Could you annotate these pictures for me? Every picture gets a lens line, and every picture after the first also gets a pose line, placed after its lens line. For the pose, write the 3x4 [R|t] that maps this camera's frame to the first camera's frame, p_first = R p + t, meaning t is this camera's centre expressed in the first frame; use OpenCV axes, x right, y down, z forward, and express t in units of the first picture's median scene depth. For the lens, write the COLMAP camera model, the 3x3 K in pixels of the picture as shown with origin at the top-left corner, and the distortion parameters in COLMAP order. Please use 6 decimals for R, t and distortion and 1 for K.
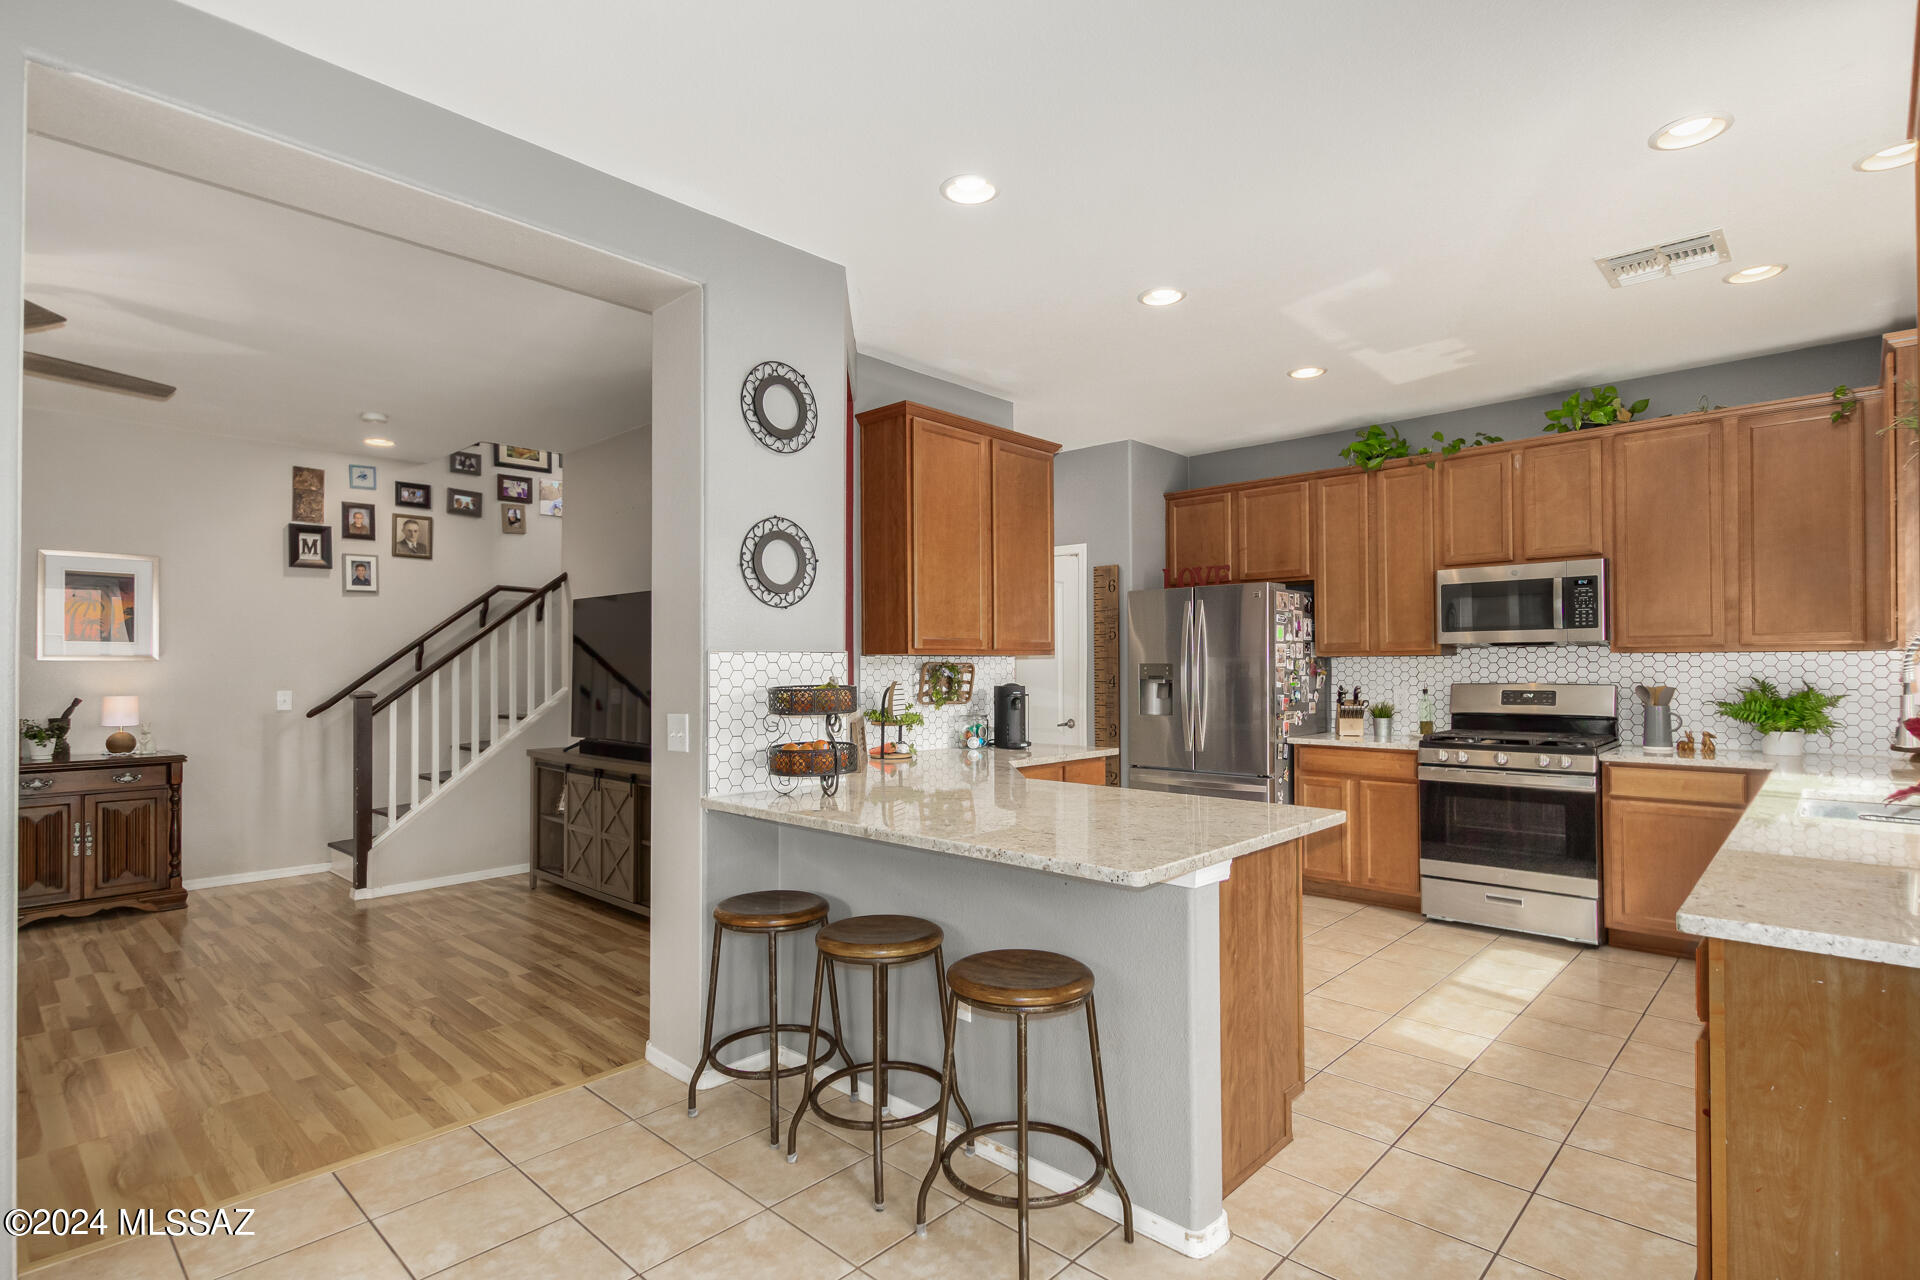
lens RADIAL K [[925.2, 0, 955.3], [0, 925.2, 649.8], [0, 0, 1]] dist [0.010095, -0.003368]
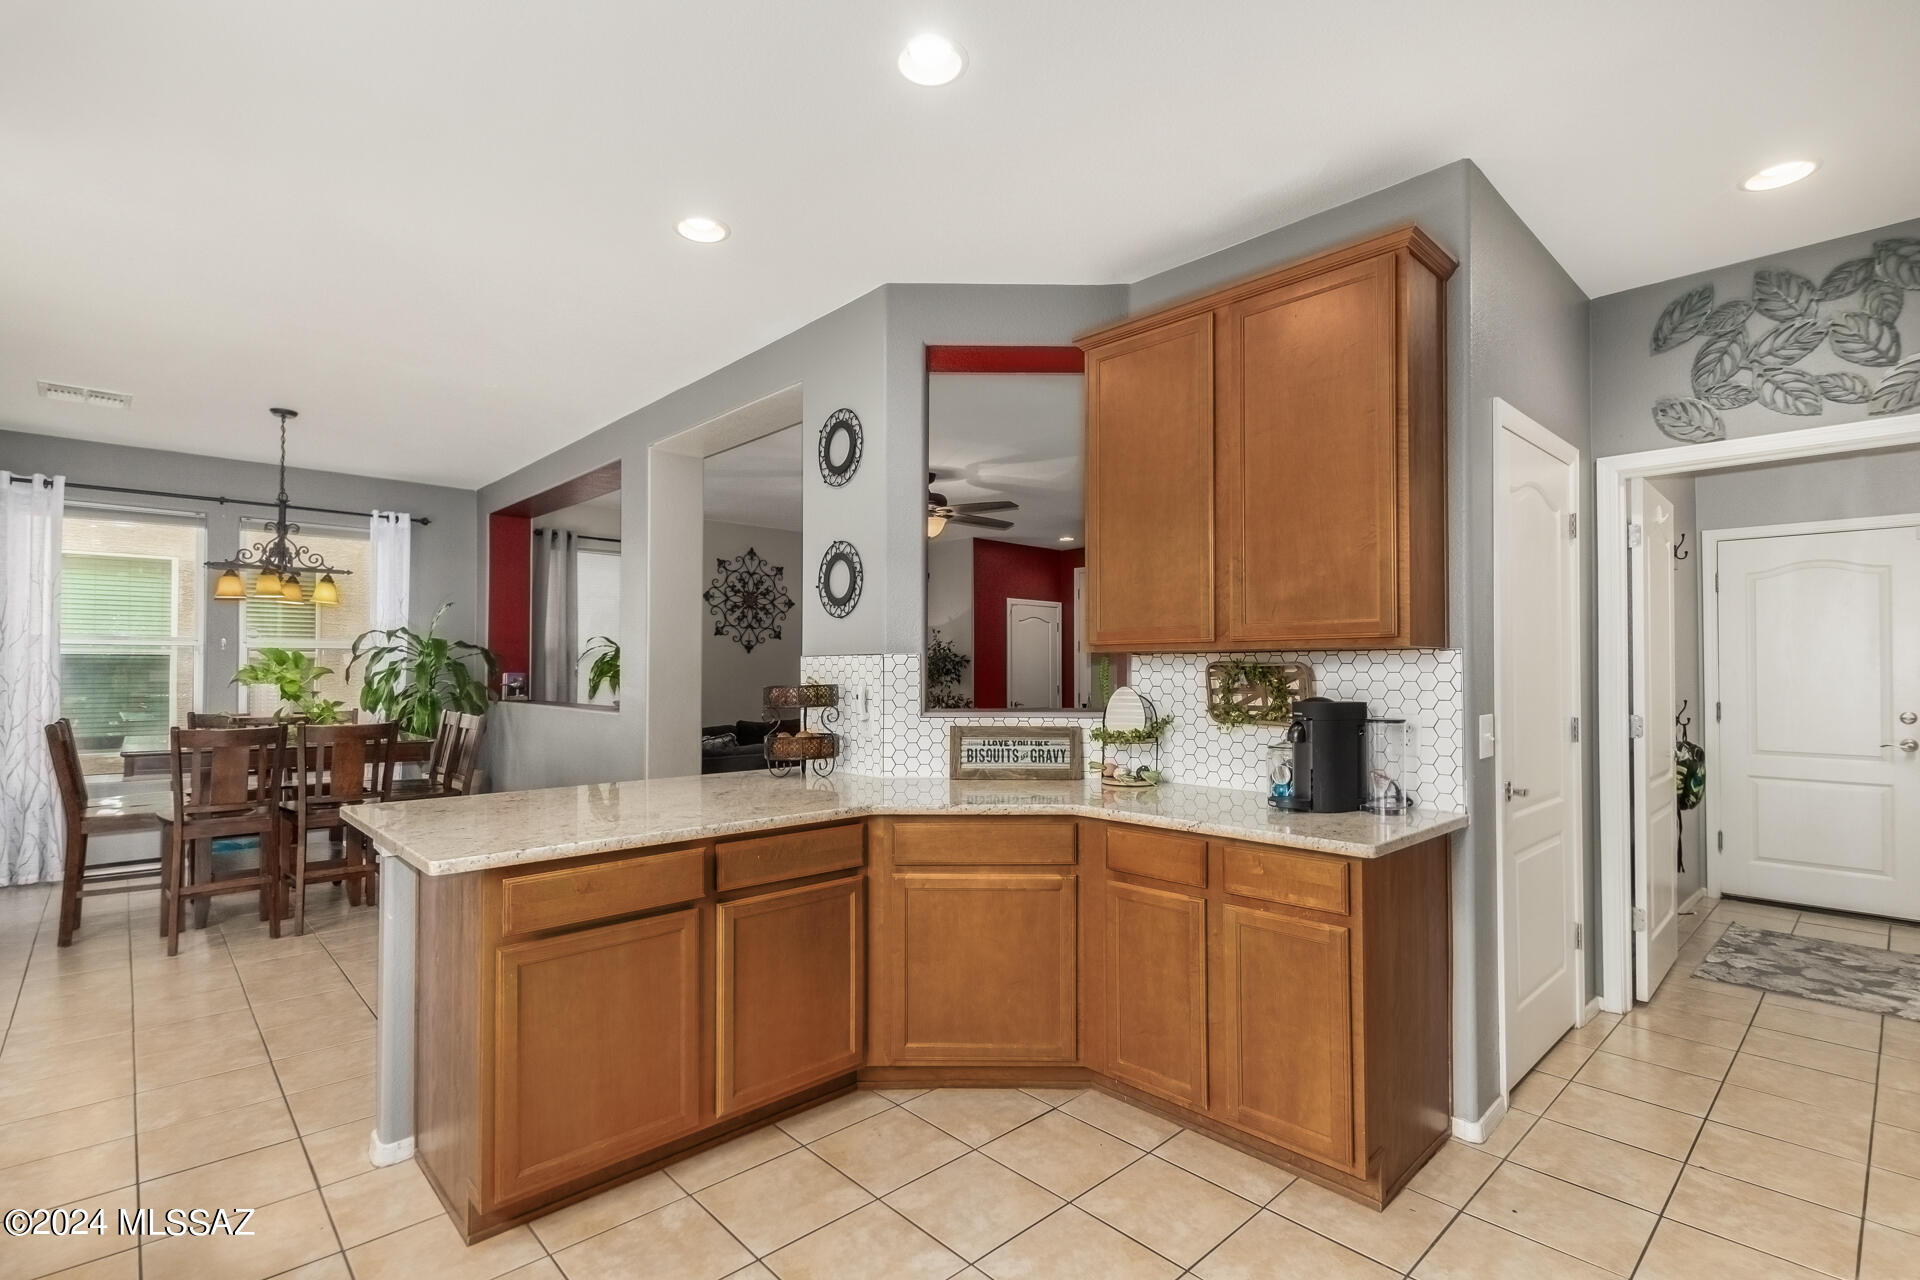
lens RADIAL K [[892.7, 0, 956.9], [0, 892.7, 649.6], [0, 0, 1]] dist [0.002020, -0.000614]
pose [[-0.052473, -0.016595, -0.998484, 0.638217], [0.018903, 0.999666, -0.017608, 0.012011], [0.998443, -0.019798, -0.052142, 0.825118]]
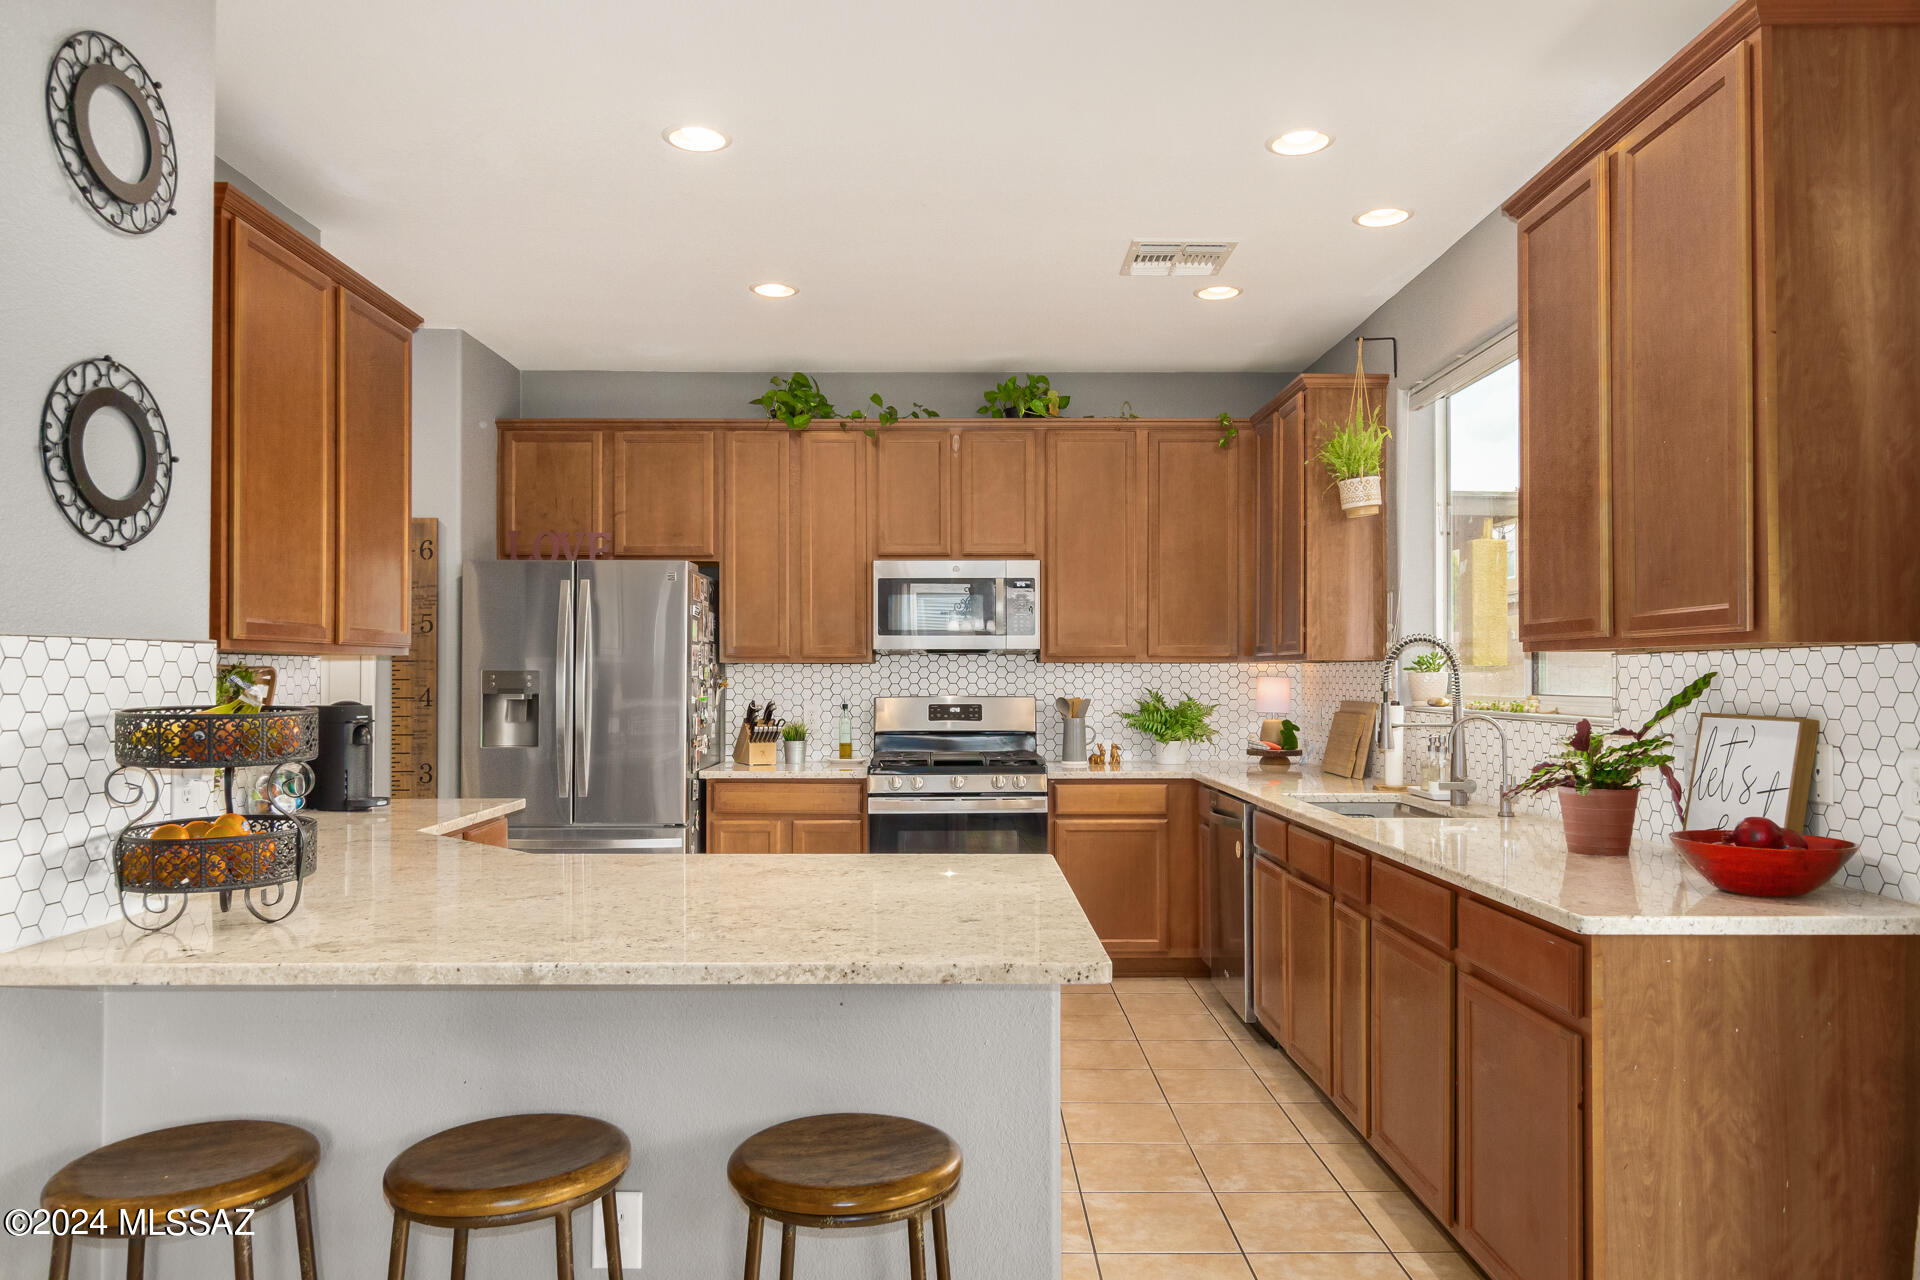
lens RADIAL K [[1250.4, 0, 949.4], [0, 1250.4, 655.4], [0, 0, 1]] dist [0.010454, 0.001904]
pose [[0.731829, 0.015874, 0.681304, -0.215984], [-0.016284, 0.999851, -0.005804, 0.005266], [-0.681294, -0.006847, 0.731978, 0.149772]]
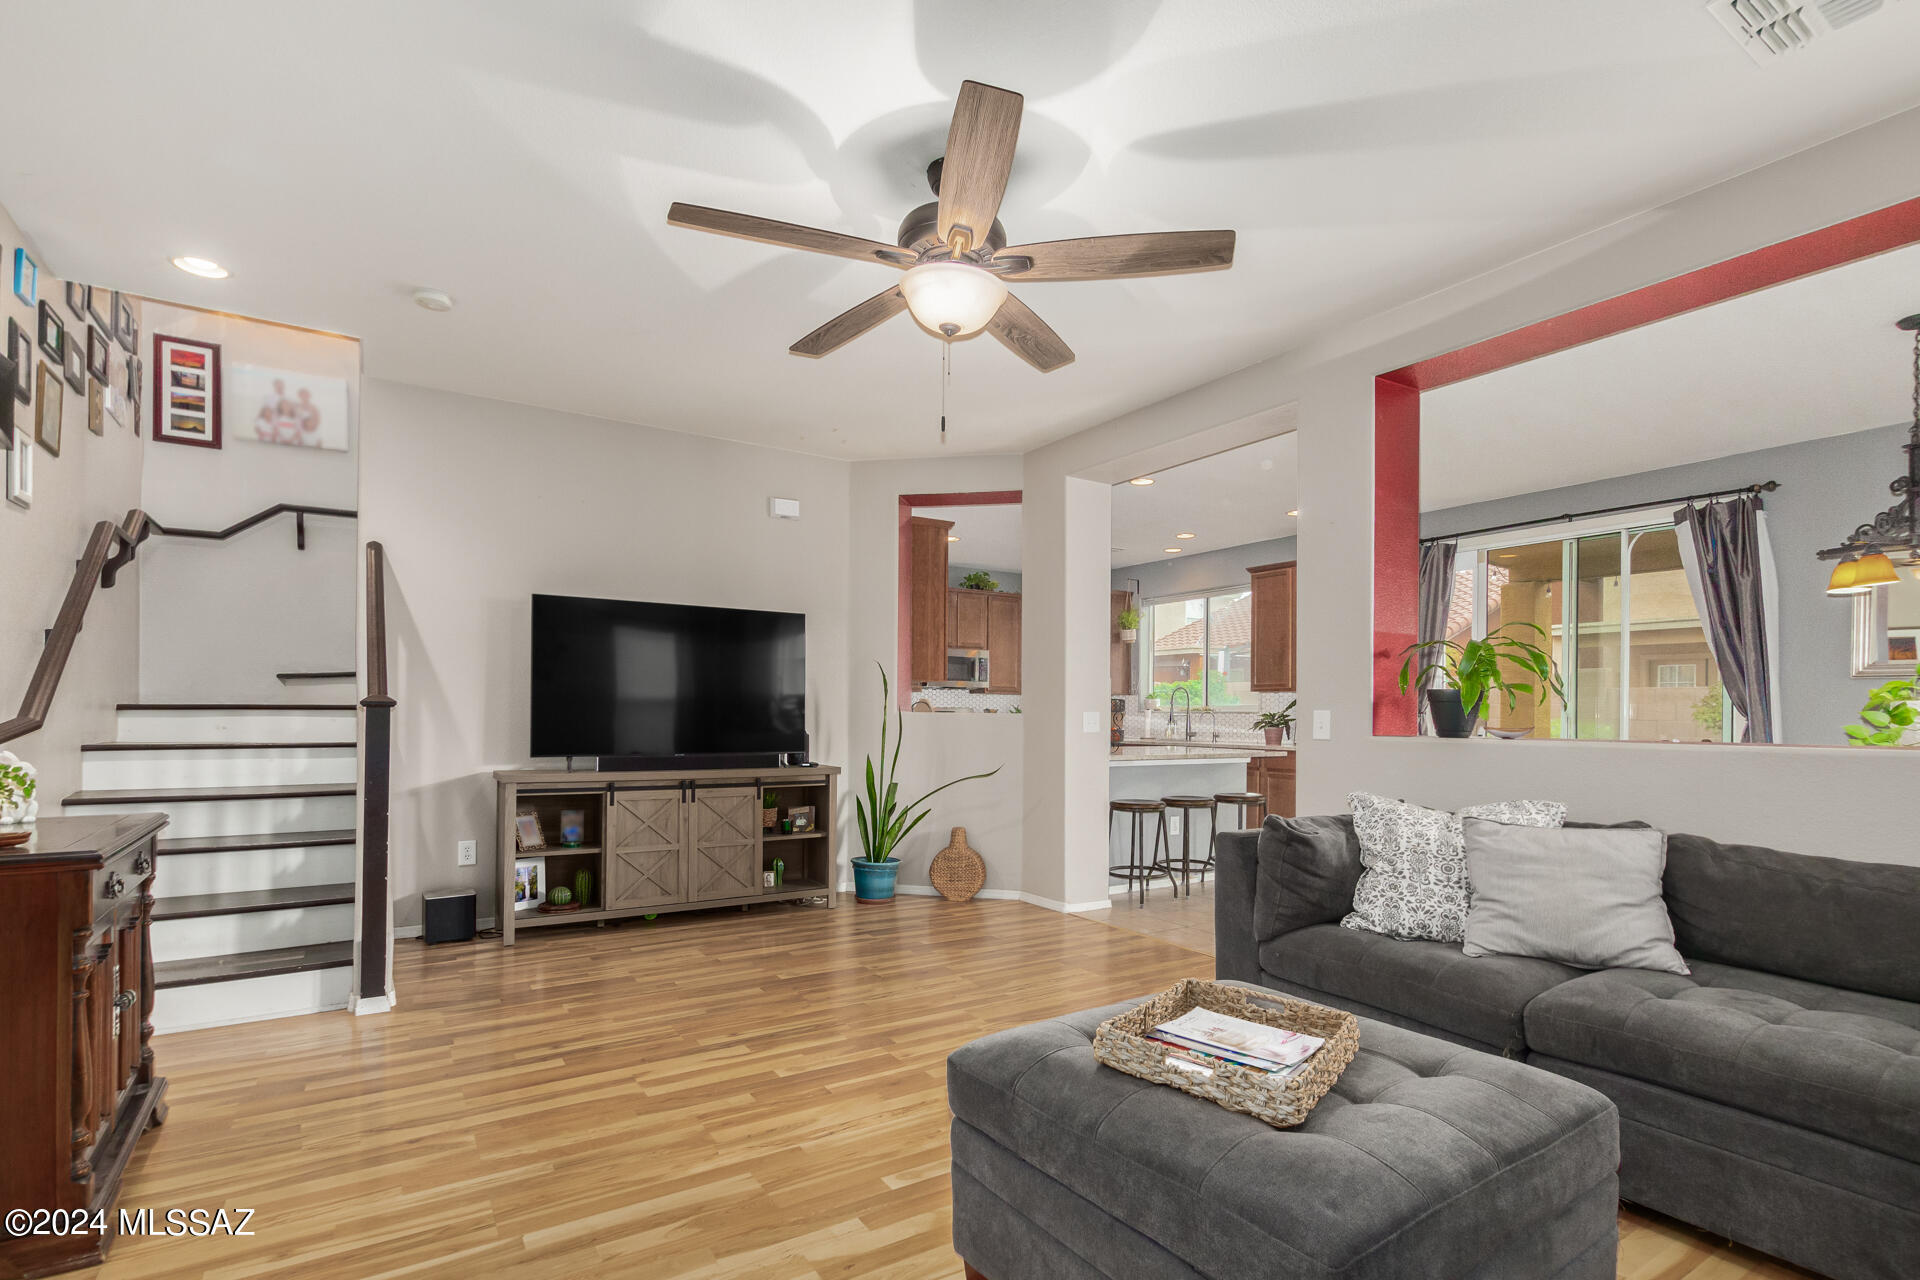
lens RADIAL K [[879.5, 0, 908.6], [0, 879.5, 698.3], [0, 0, 1]] dist [-0.003534, -0.000076]
pose [[0.298862, 0.025221, 0.953963, -1.377708], [-0.031752, 0.999360, -0.016474, 0.055981], [-0.953768, -0.025367, 0.299472, 0.557408]]
